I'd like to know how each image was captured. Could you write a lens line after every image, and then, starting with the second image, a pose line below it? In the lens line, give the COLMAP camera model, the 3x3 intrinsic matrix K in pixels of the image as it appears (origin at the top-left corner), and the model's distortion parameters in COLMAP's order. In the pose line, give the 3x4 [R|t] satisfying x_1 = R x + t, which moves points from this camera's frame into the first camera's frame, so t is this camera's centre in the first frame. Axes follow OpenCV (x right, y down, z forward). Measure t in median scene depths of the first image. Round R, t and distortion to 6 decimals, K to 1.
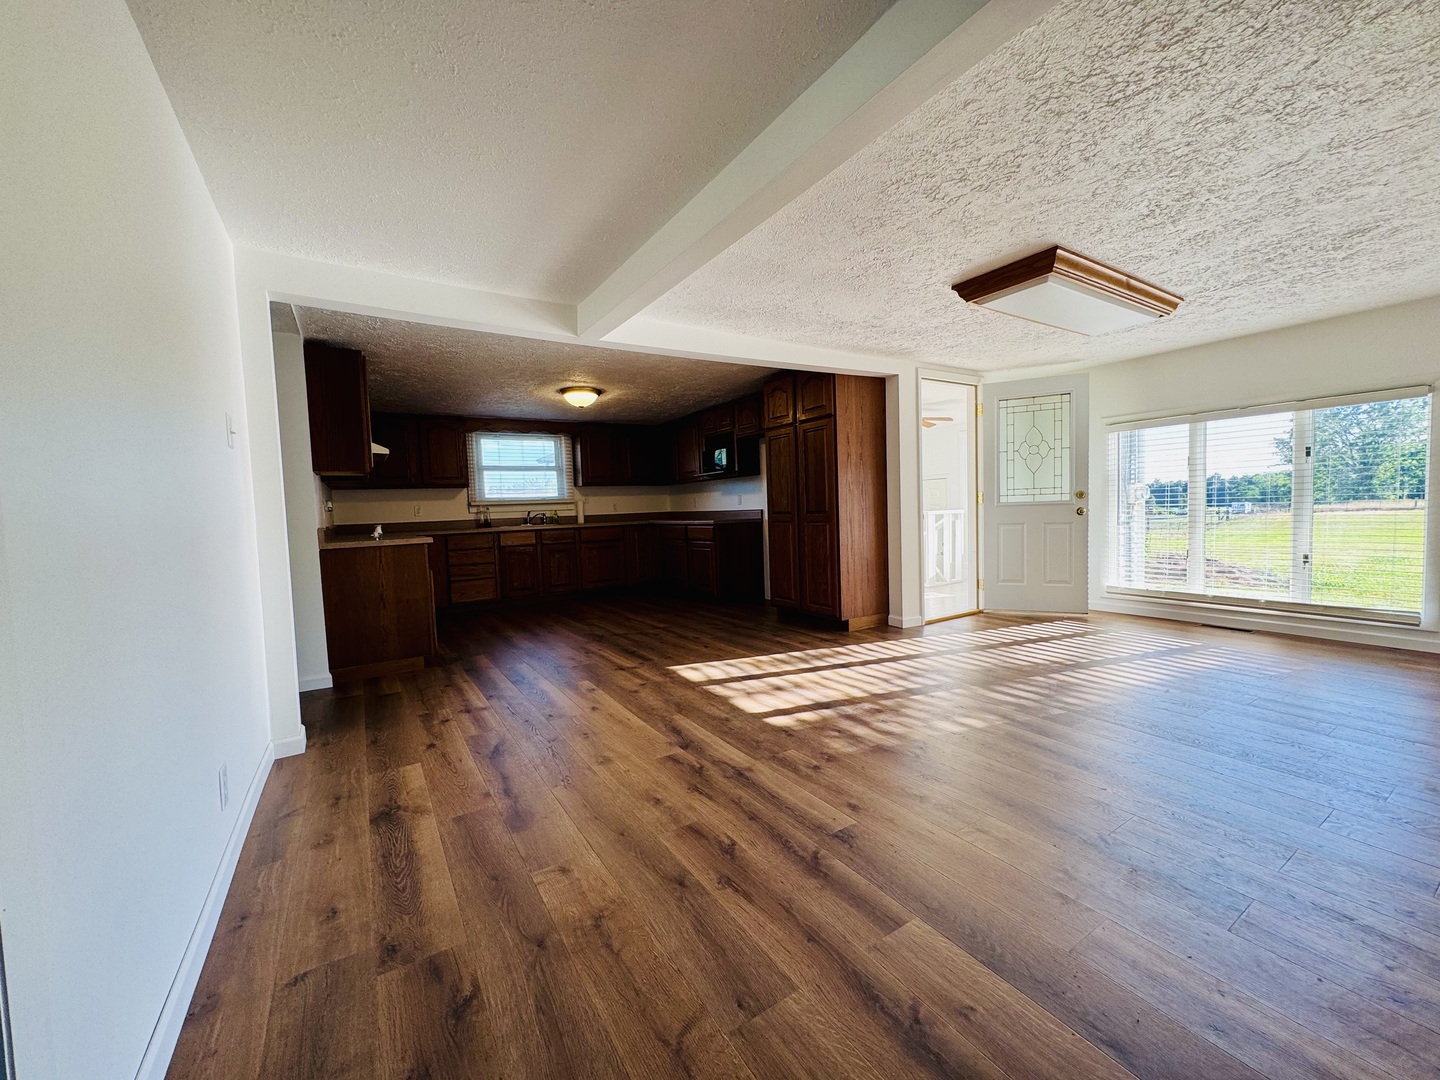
lens RADIAL K [[570.2, 0, 720.4], [0, 570.2, 541.8], [0, 0, 1]] dist [-0.001665, -0.000242]
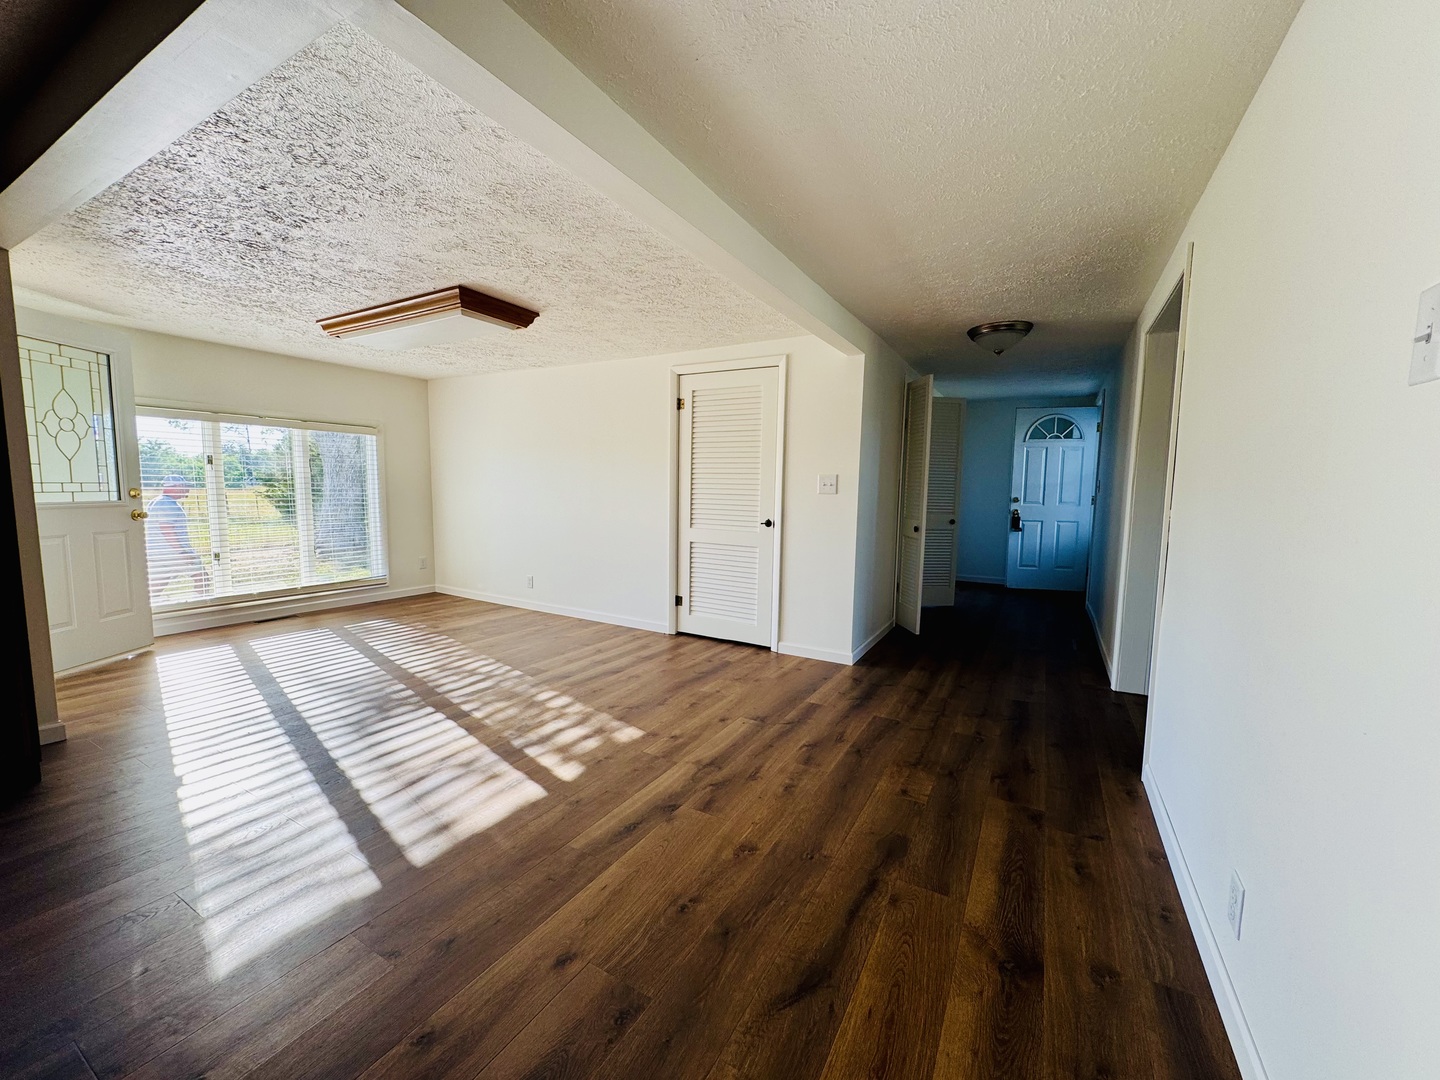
lens RADIAL K [[570.2, 0, 720.4], [0, 570.2, 541.8], [0, 0, 1]] dist [-0.001665, -0.000242]
pose [[-0.466279, -0.061924, 0.882468, -0.485857], [0.050759, 0.994031, 0.096573, -0.061348], [-0.883180, 0.089823, -0.460353, 0.778139]]
